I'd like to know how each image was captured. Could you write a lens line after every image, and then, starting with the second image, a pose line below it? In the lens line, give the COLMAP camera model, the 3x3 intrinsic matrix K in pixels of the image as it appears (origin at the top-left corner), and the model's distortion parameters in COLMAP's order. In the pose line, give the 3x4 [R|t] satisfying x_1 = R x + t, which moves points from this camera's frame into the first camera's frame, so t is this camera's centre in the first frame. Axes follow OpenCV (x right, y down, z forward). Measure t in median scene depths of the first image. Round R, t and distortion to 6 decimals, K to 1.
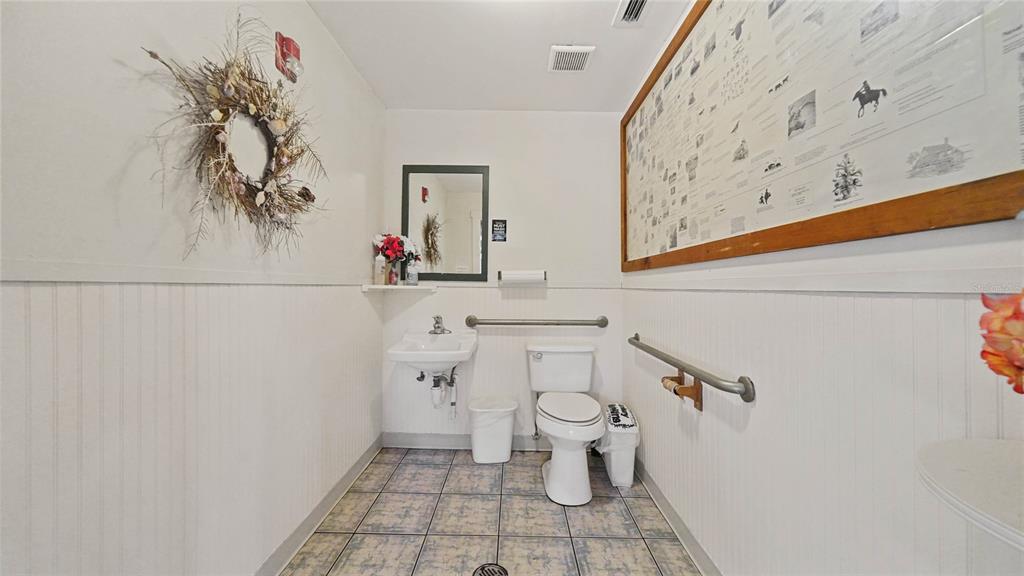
lens RADIAL K [[364.9, 0, 517.1], [0, 364.9, 281.7], [0, 0, 1]] dist [-0.002937, -0.000679]
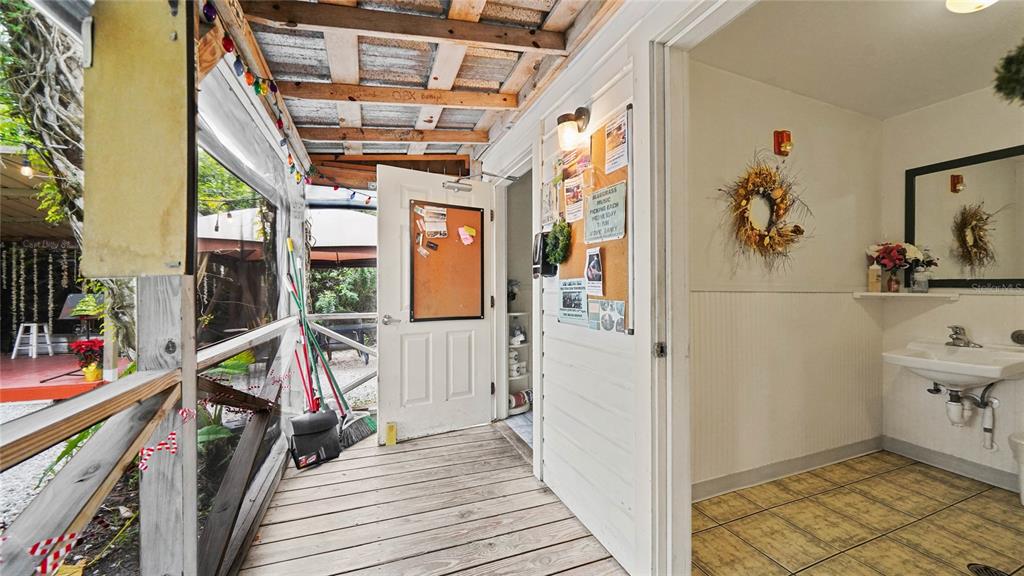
lens RADIAL K [[364.9, 0, 515.0], [0, 364.9, 288.4], [0, 0, 1]] dist [-0.002937, -0.000679]
pose [[0.361875, -0.012740, -0.932140, 0.247681], [0.008527, 0.999910, -0.010355, -0.000860], [0.932188, -0.004201, 0.361951, -0.390876]]
